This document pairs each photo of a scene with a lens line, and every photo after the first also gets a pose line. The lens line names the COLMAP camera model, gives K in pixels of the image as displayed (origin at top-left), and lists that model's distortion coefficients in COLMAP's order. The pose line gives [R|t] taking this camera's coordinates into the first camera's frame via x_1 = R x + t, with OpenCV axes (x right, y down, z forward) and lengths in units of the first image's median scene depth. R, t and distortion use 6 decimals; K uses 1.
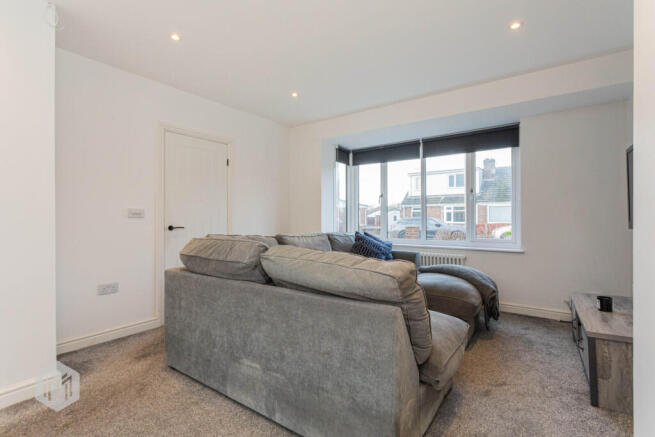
lens RADIAL K [[309.5, 0, 324.9], [0, 309.5, 216.7], [0, 0, 1]] dist [-0.003009, 0.000001]
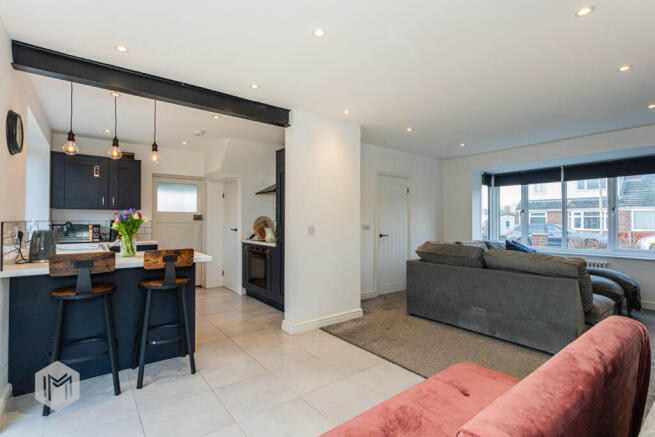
lens RADIAL K [[302.3, 0, 328.2], [0, 302.3, 217.4], [0, 0, 1]] dist [0.002645, 0.000196]
pose [[0.954697, 0.003668, -0.297557, -0.243375], [-0.006303, 0.999949, -0.007895, -0.035605], [0.297513, 0.009413, 0.954671, -0.473679]]
